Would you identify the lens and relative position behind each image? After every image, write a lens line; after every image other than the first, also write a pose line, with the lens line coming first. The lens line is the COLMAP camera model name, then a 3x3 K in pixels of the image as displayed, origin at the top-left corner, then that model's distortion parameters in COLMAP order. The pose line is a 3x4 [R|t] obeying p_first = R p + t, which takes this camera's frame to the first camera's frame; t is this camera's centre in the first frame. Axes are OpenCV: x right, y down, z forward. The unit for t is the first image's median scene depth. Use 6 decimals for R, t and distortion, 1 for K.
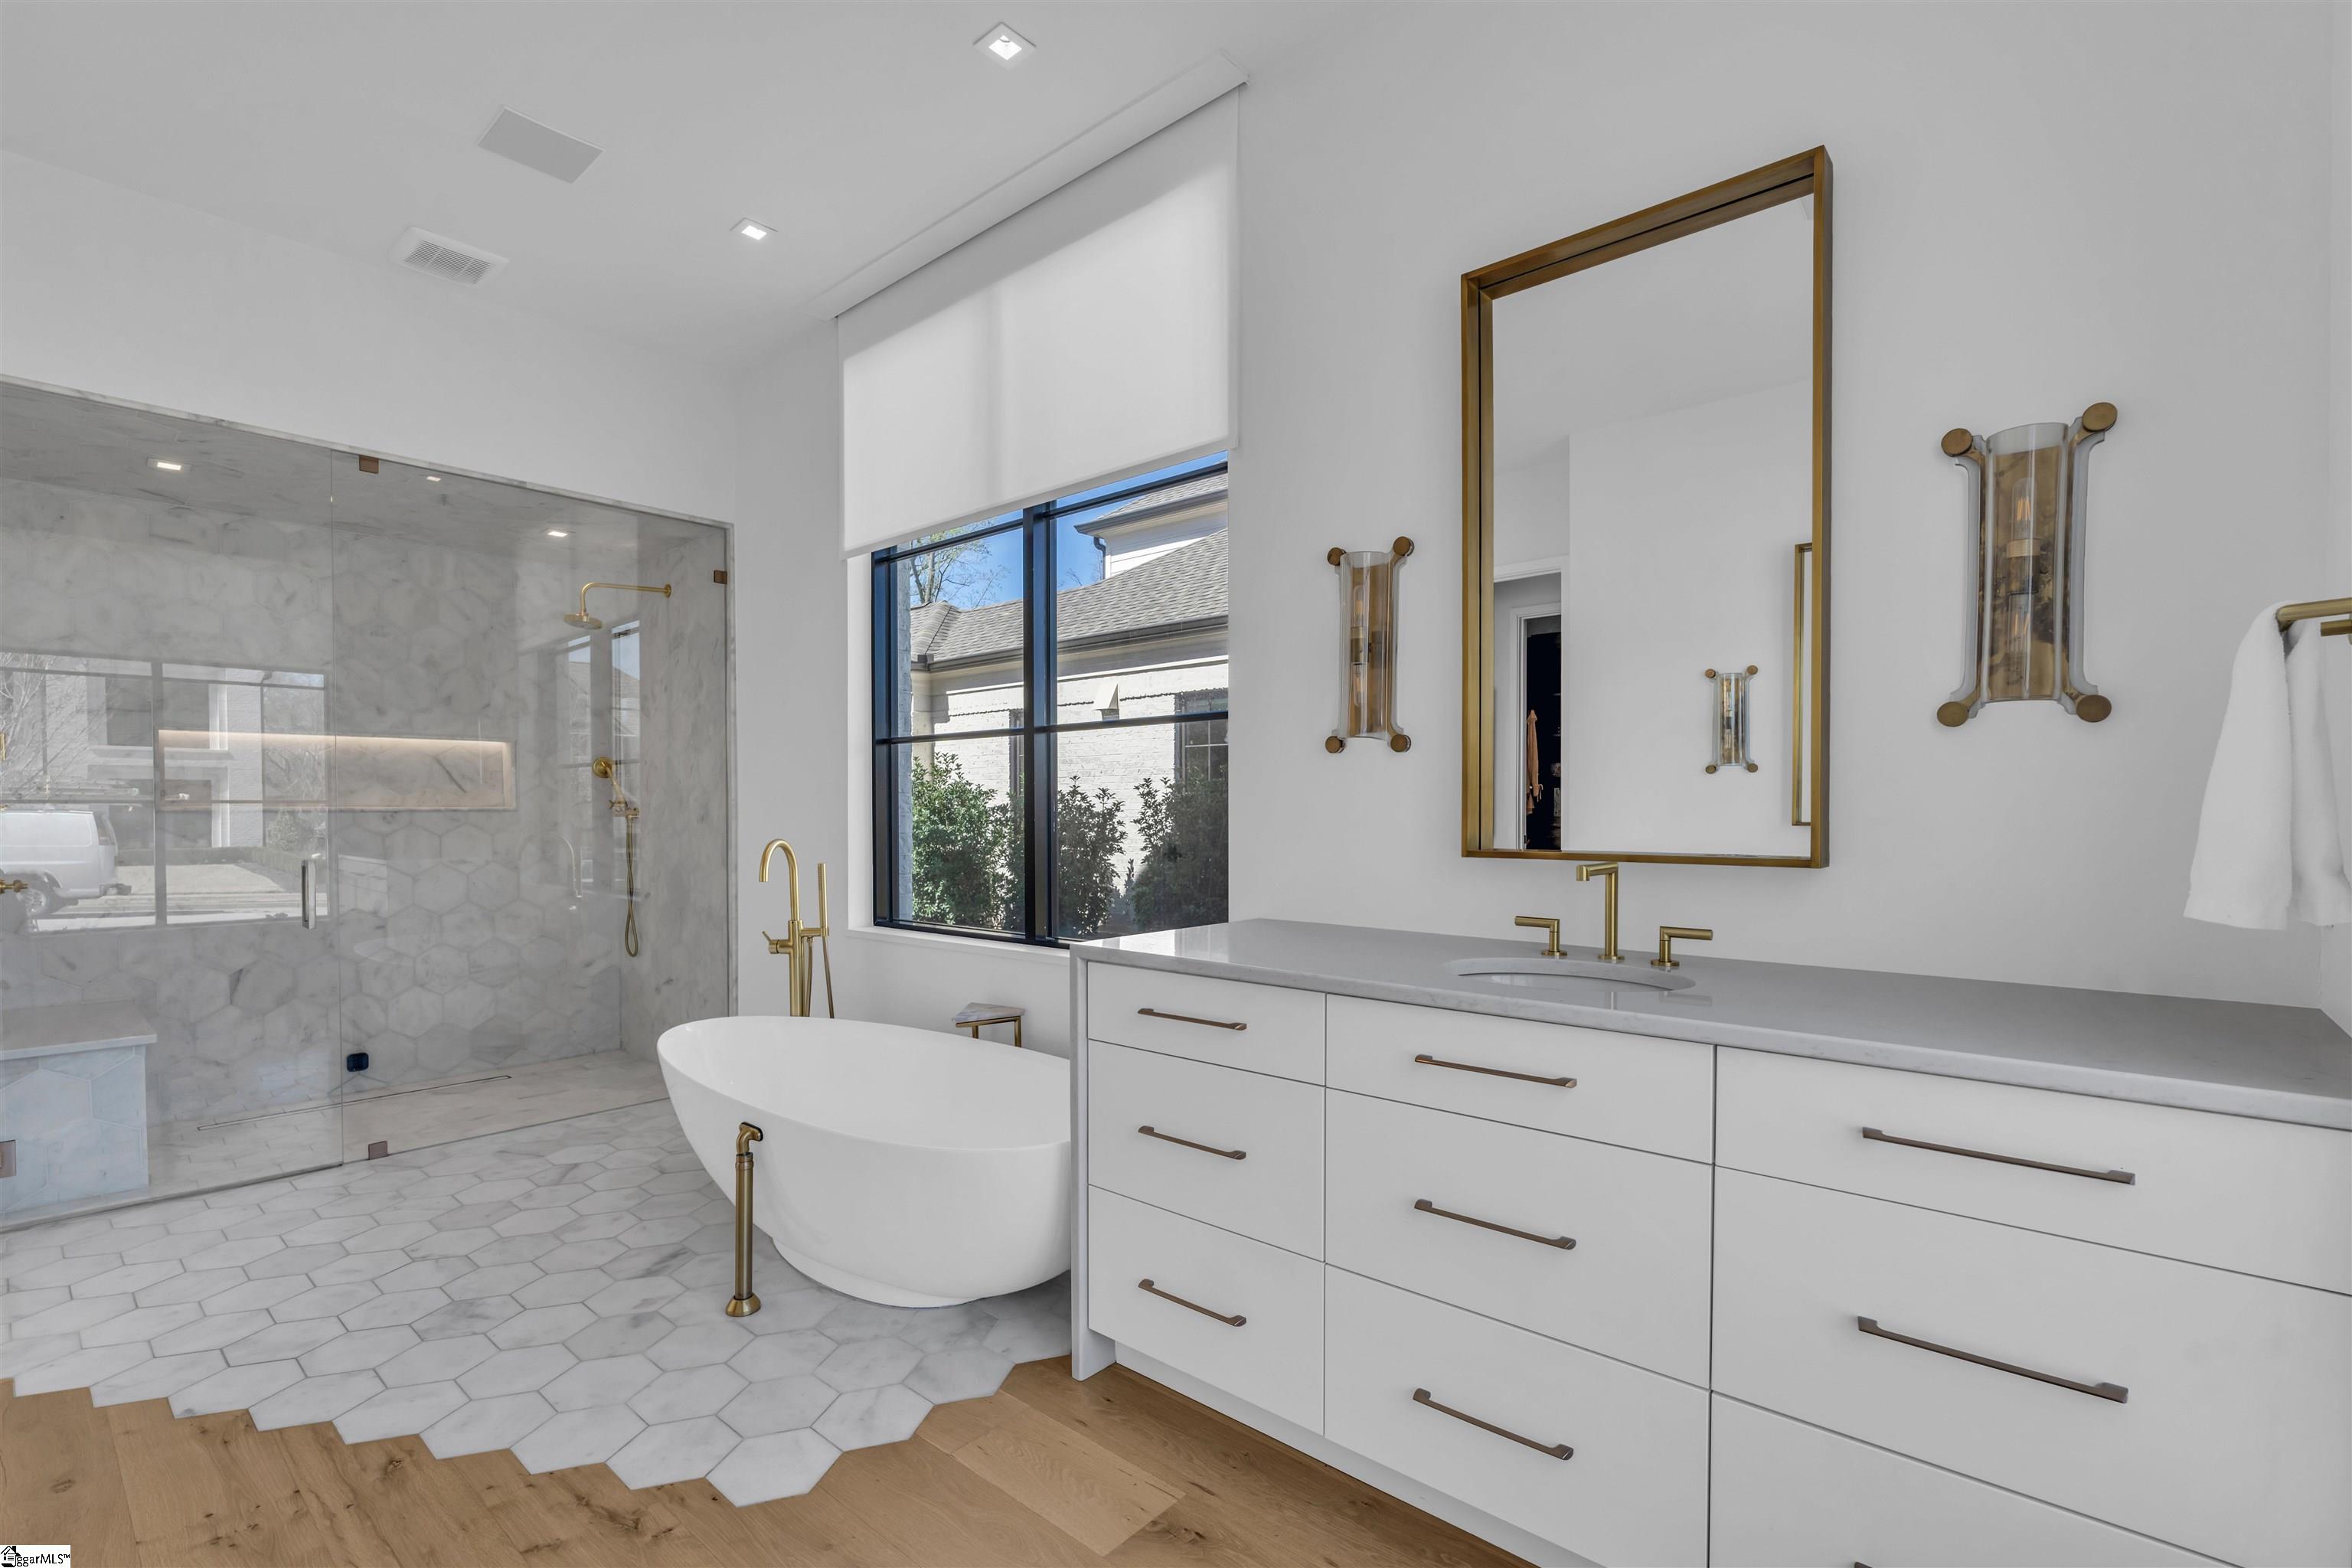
lens RADIAL K [[1034.1, 0, 1163.4], [0, 1034.1, 826.0], [0, 0, 1]] dist [-0.005077, -0.001202]
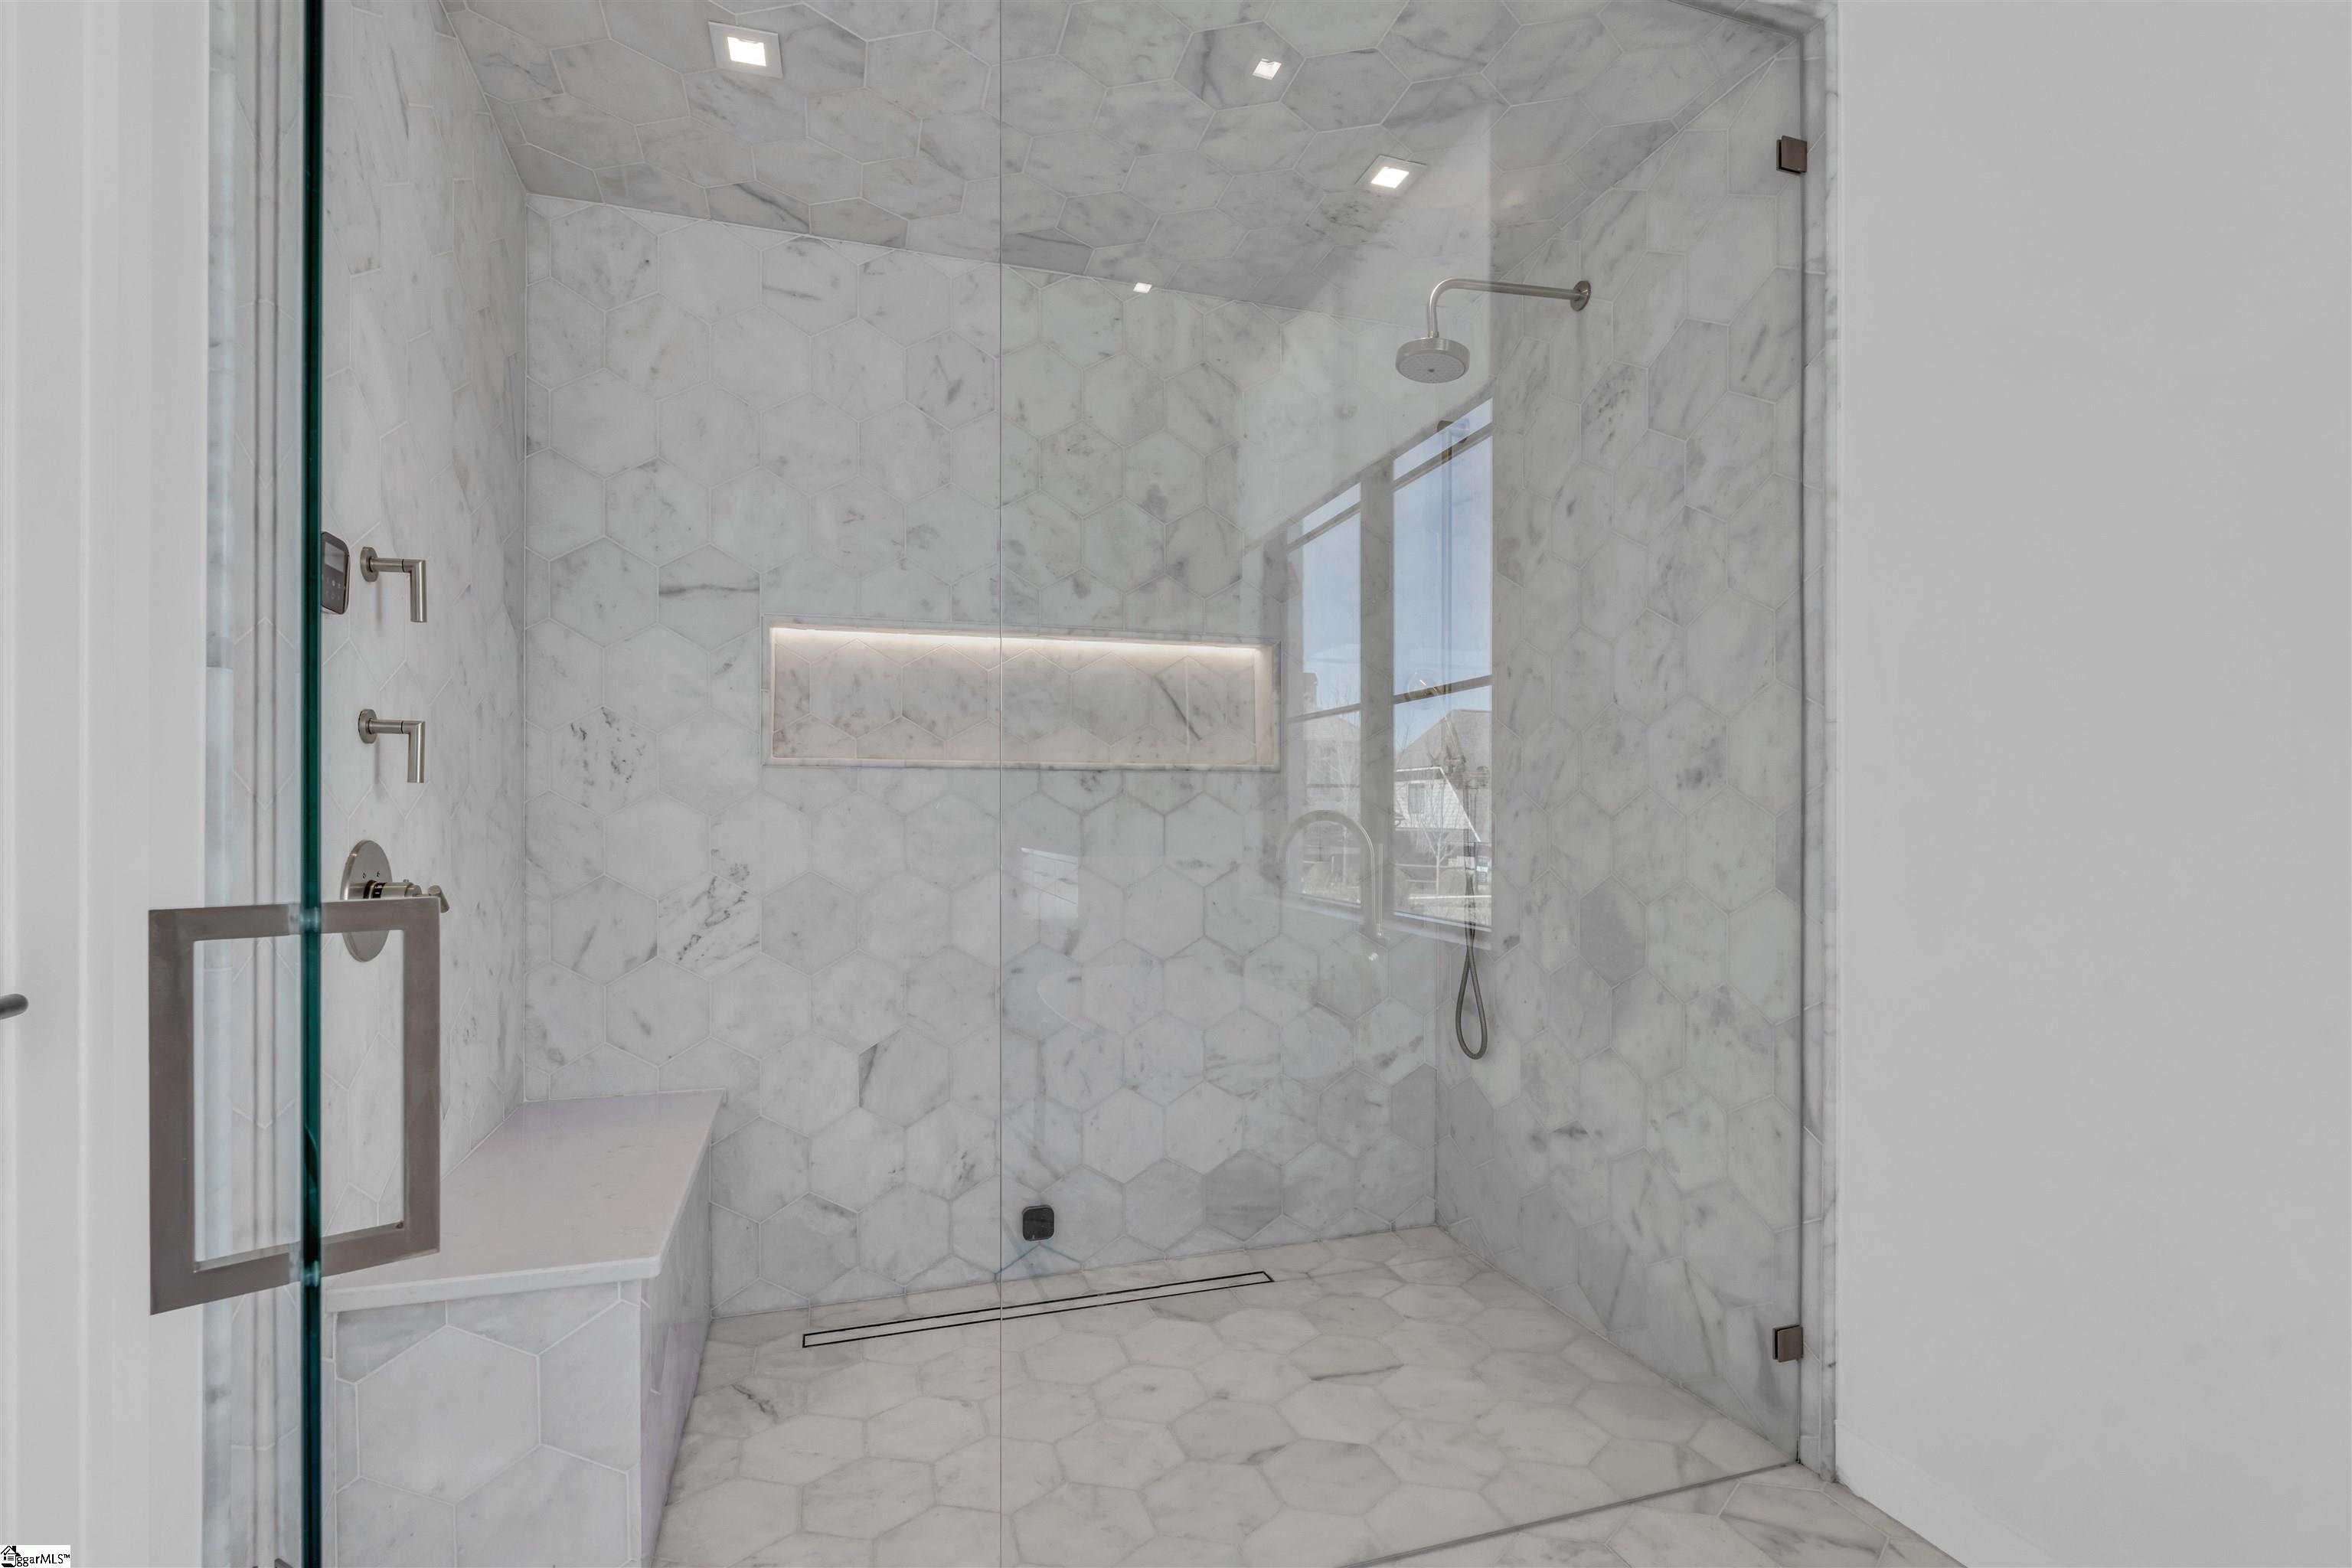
lens RADIAL K [[1034.1, 0, 1172.2], [0, 1034.1, 801.2], [0, 0, 1]] dist [-0.005077, -0.001202]
pose [[0.859052, -0.002697, -0.511882, -0.422296], [-0.010604, 0.999678, -0.023062, 0.014901], [0.511779, 0.025239, 0.858746, 0.537751]]
